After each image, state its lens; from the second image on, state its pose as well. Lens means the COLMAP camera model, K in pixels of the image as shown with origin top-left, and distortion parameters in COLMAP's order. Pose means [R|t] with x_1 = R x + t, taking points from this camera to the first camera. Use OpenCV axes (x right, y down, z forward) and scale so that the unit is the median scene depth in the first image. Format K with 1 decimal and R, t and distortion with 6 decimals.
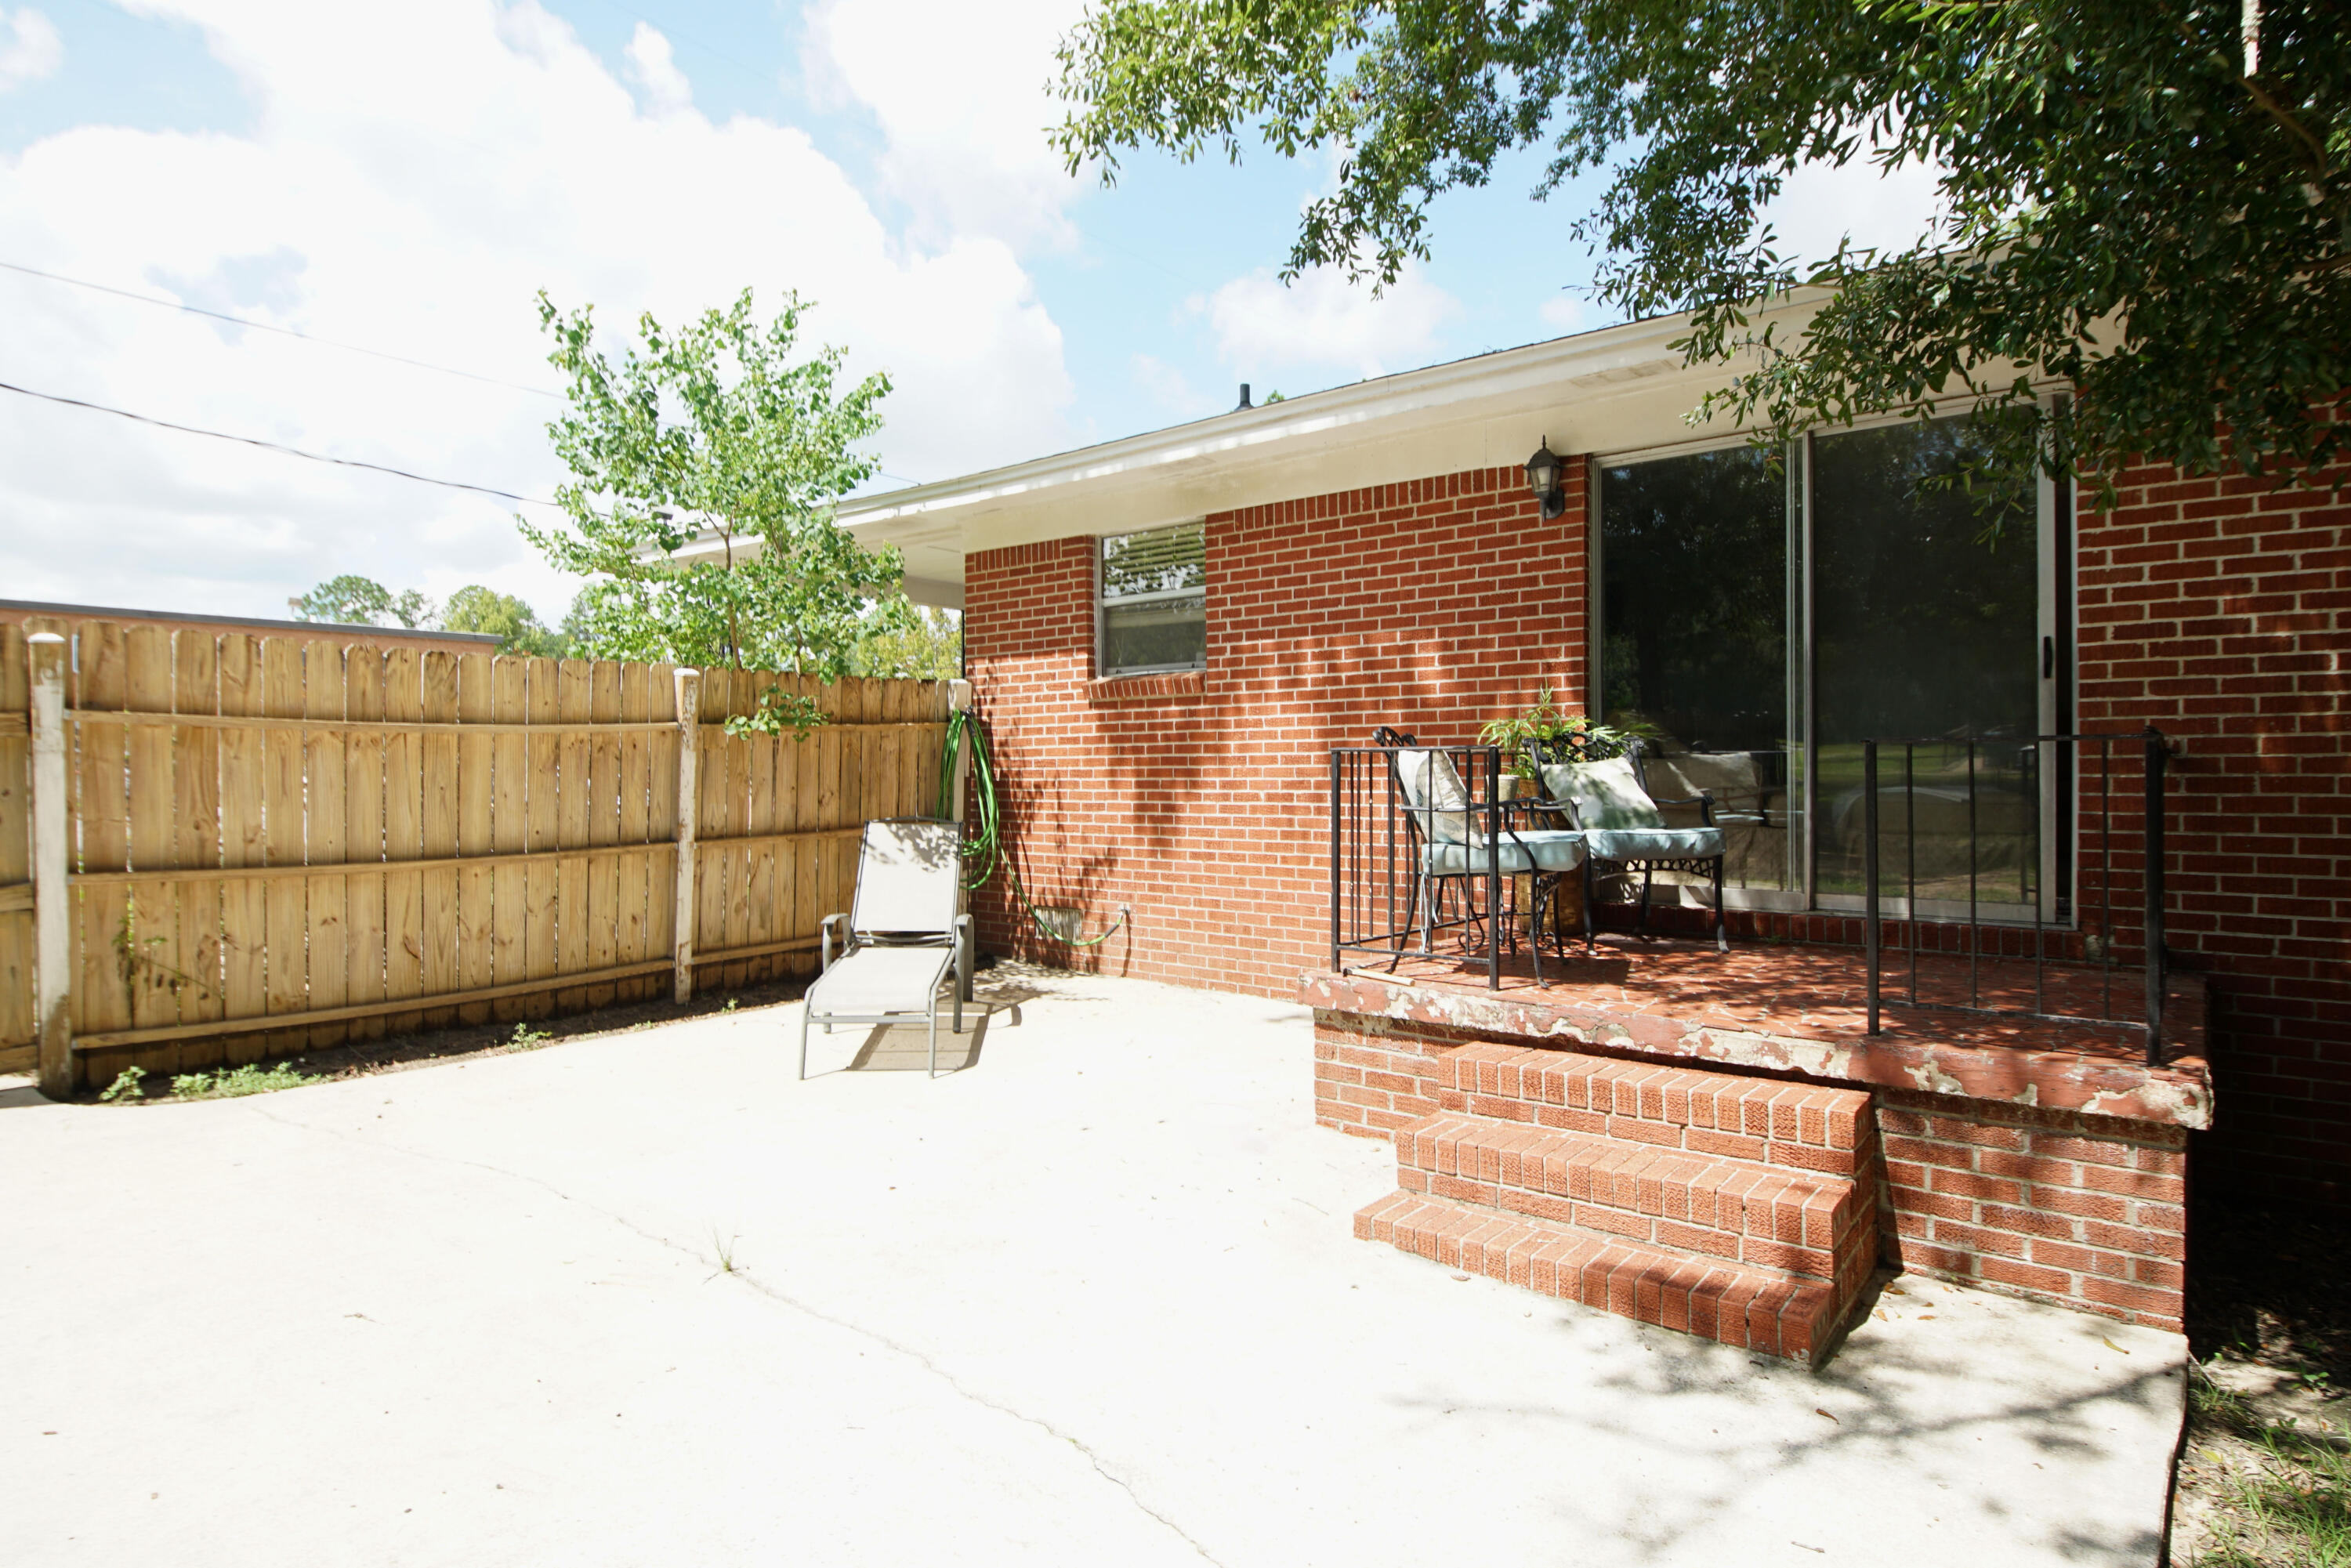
lens RADIAL K [[1260.9, 0, 1160.3], [0, 1260.9, 770.8], [0, 0, 1]] dist [0.035069, -0.032924]
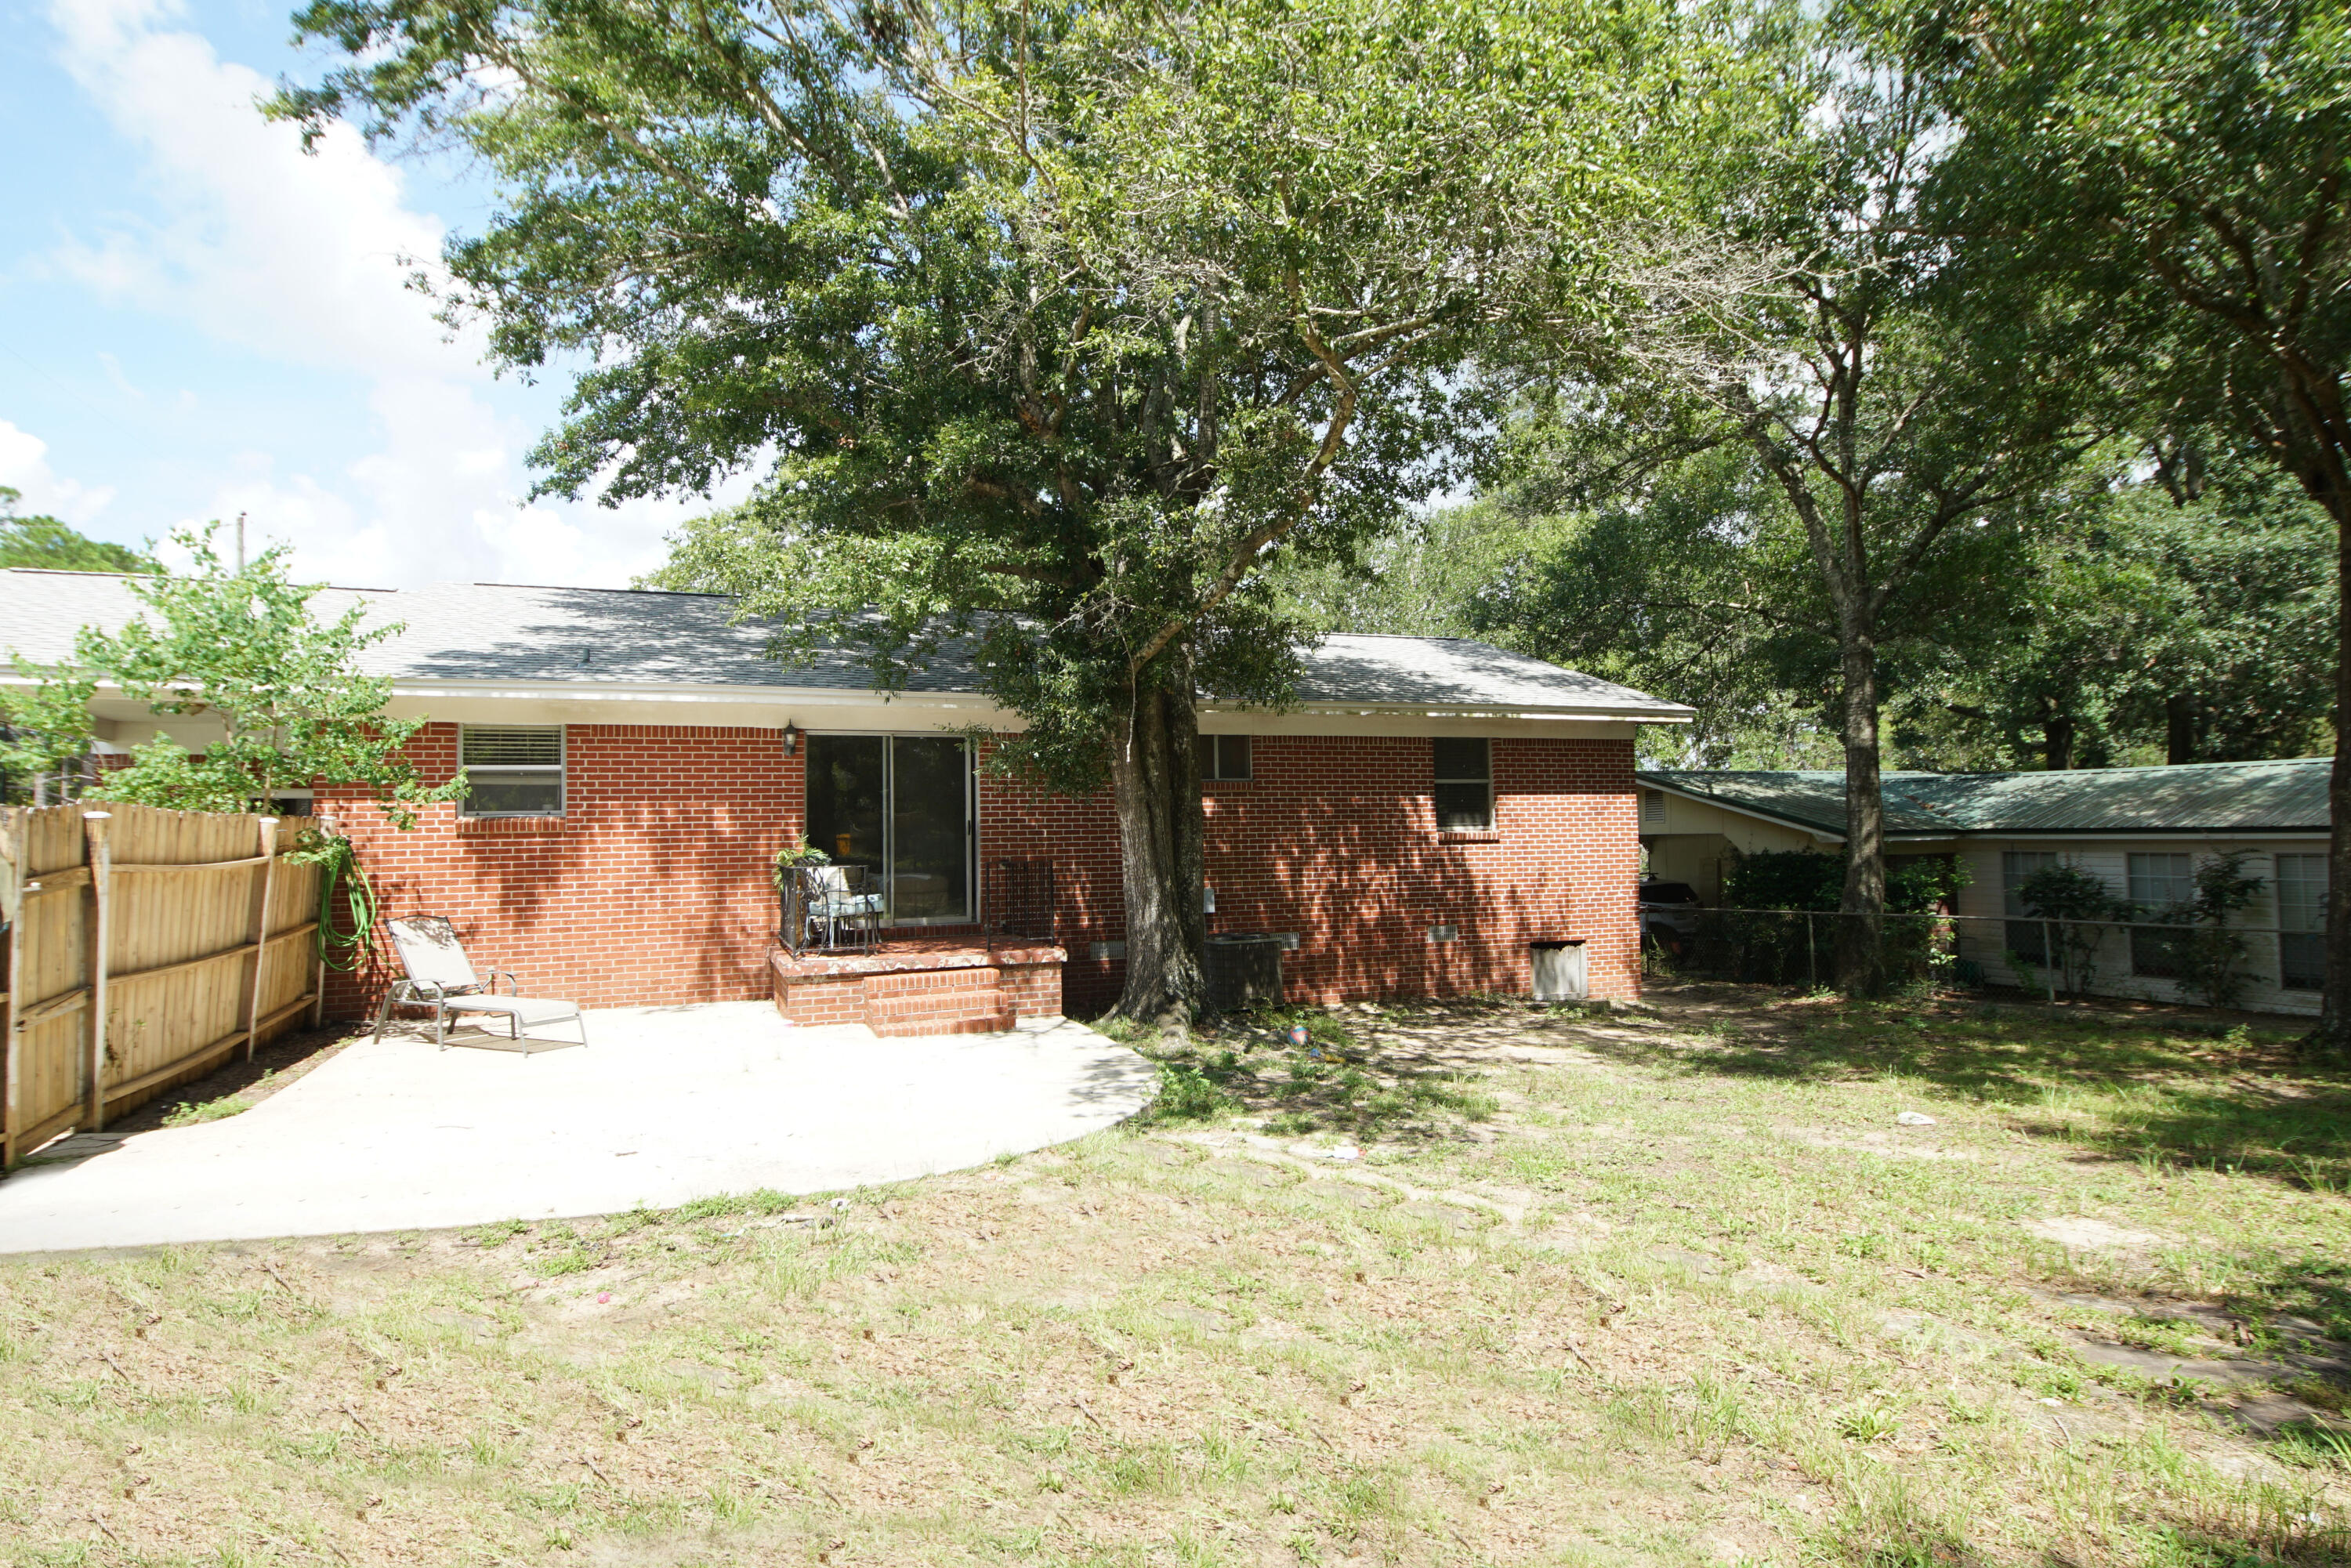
lens RADIAL K [[1260.9, 0, 1160.3], [0, 1260.9, 770.8], [0, 0, 1]] dist [0.035069, -0.032924]
pose [[0.490402, 0.037230, 0.870701, -1.200688], [0.013232, 0.998654, -0.050154, -0.053338], [-0.871396, 0.036117, 0.489249, -0.583782]]
